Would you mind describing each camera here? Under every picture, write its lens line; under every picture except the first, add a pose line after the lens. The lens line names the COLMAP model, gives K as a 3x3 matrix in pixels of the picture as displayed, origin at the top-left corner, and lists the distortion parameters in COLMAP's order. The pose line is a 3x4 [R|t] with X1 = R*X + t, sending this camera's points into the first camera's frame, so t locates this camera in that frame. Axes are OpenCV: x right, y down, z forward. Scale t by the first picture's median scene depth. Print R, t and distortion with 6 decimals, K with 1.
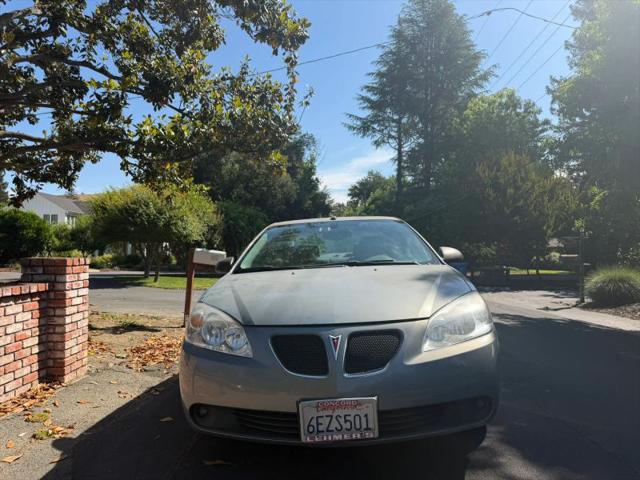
lens RADIAL K [[451.4, 0, 320.8], [0, 451.4, 238.2], [0, 0, 1]] dist [0.030281, -0.038436]
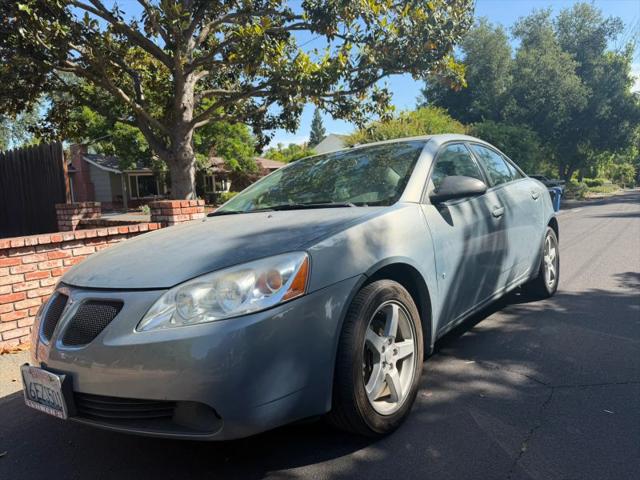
lens RADIAL K [[451.4, 0, 322.0], [0, 451.4, 244.5], [0, 0, 1]] dist [0.030281, -0.038436]
pose [[0.806764, 0.034017, -0.589894, 0.220913], [0.069145, 0.986047, 0.151427, 0.001654], [0.586815, -0.162954, 0.793155, 0.139600]]
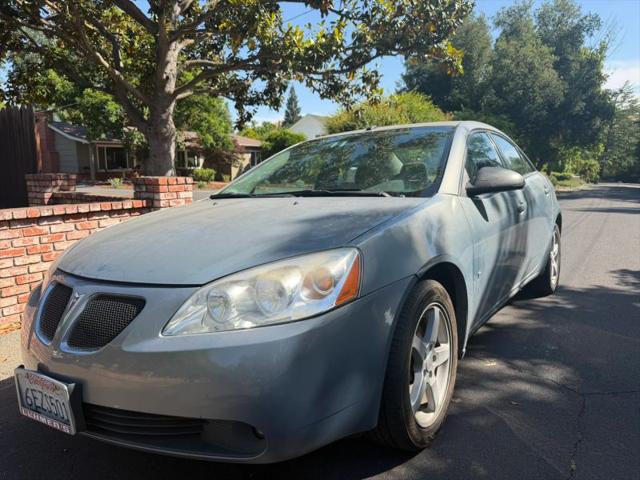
lens RADIAL K [[451.4, 0, 321.3], [0, 451.4, 244.9], [0, 0, 1]] dist [0.030281, -0.038436]
pose [[0.840846, 0.088746, -0.533950, 0.180401], [0.020043, 0.980686, 0.194559, -0.001065], [0.540904, -0.174296, 0.822827, 0.141691]]
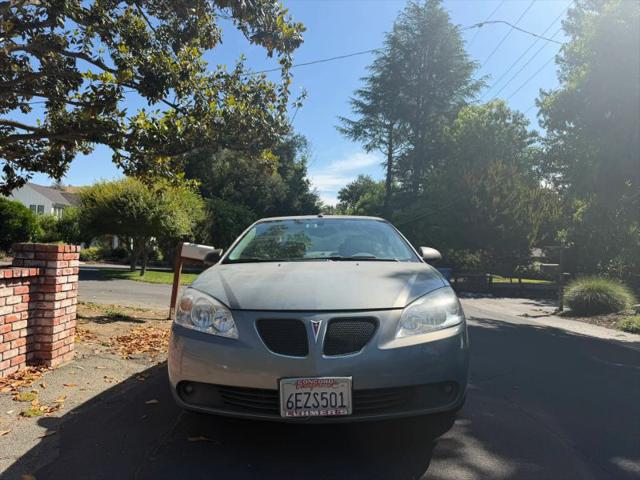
lens RADIAL K [[451.4, 0, 320.0], [0, 451.4, 238.1], [0, 0, 1]] dist [0.030281, -0.038436]
pose [[0.998957, 0.038639, 0.024331, 0.001774], [-0.038527, 0.999245, -0.005080, 0.005732], [-0.024509, 0.004138, 0.999691, -0.018360]]
